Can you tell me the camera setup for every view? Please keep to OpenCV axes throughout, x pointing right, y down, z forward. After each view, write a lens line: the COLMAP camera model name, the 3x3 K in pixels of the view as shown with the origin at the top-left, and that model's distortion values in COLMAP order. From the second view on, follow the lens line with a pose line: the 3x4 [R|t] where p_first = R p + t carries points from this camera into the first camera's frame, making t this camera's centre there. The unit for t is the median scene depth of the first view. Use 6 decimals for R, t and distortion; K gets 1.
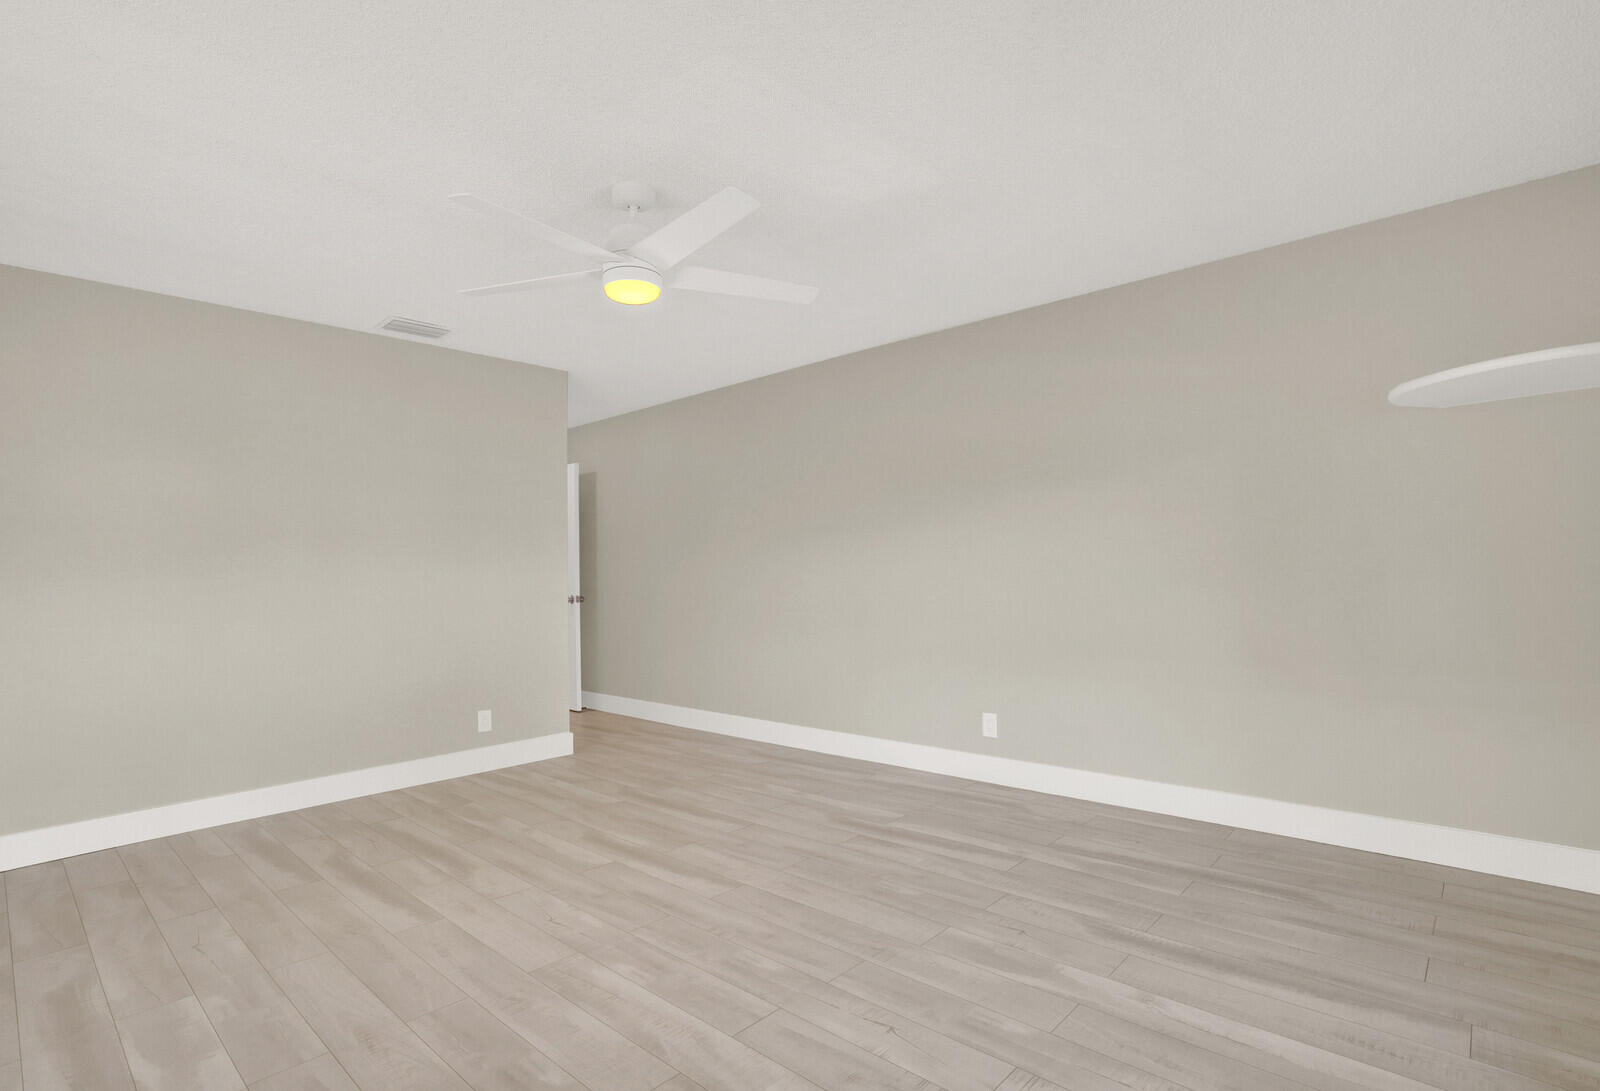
lens RADIAL K [[754.5, 0, 795.7], [0, 754.5, 545.7], [0, 0, 1]] dist [-0.000576, 0.000061]
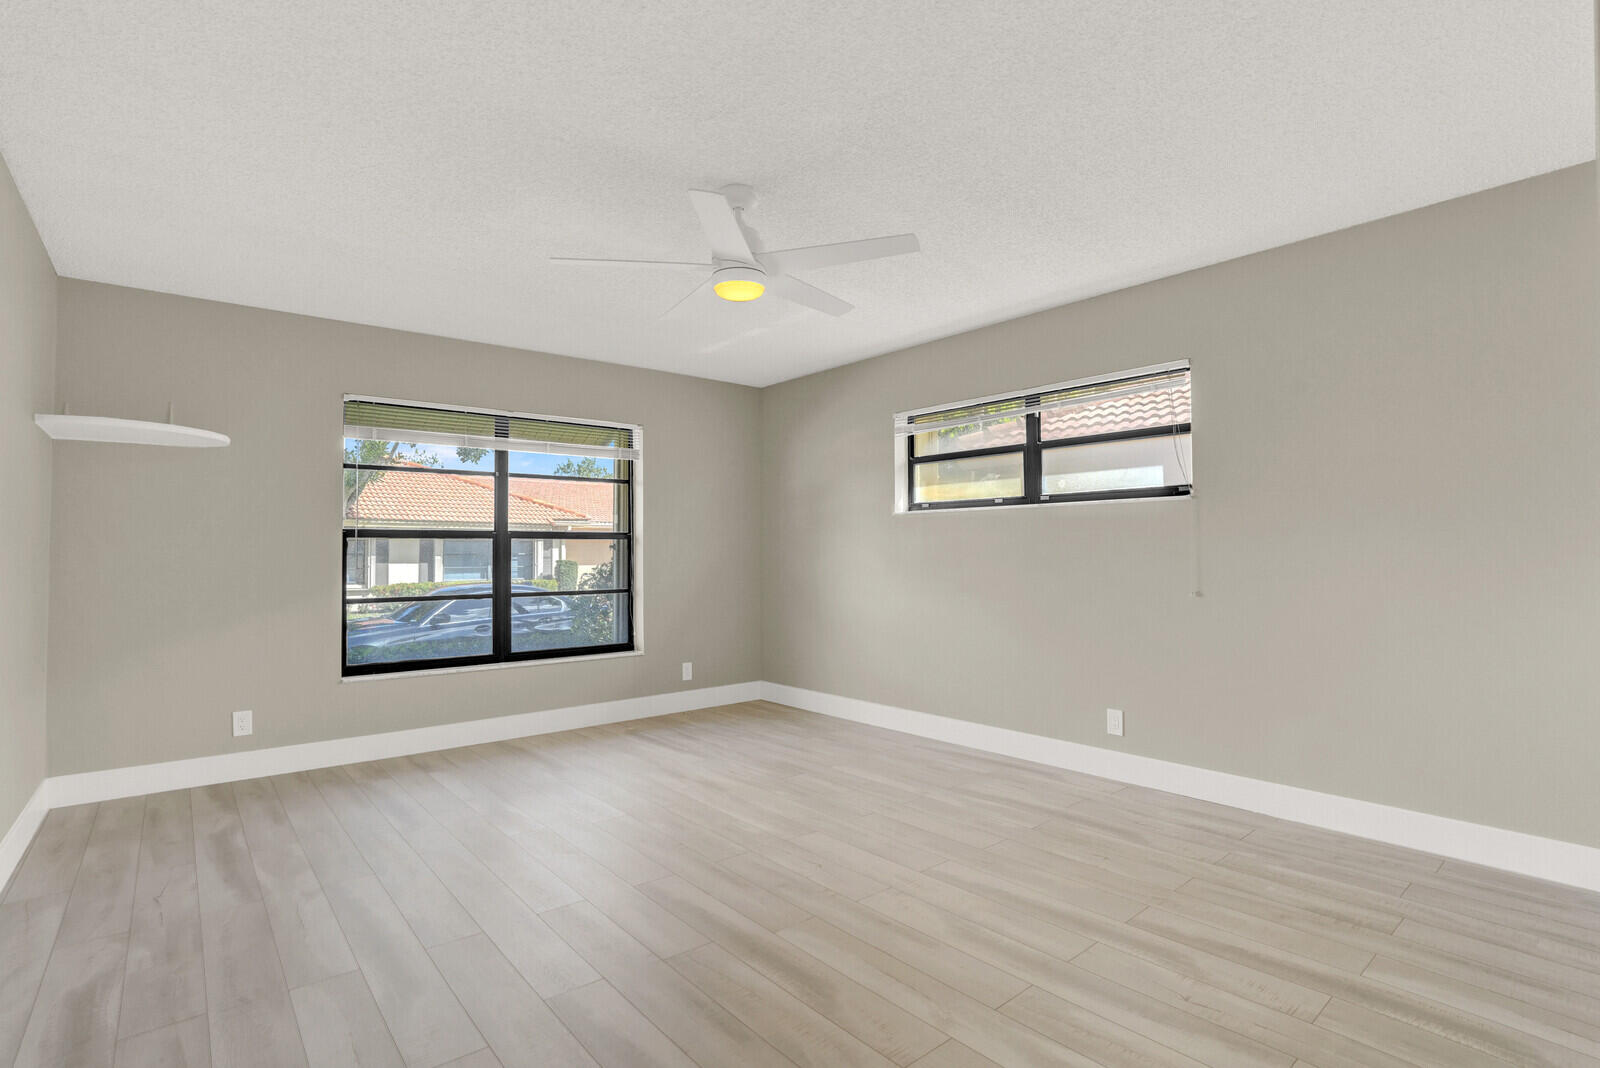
lens RADIAL K [[738.0, 0, 801.3], [0, 738.0, 541.7], [0, 0, 1]] dist [0.001235, 0.000248]
pose [[-0.991676, 0.033383, 0.124354, -0.427834], [0.025651, 0.997666, -0.063275, 0.080539], [-0.126176, -0.059559, -0.990218, 2.016565]]
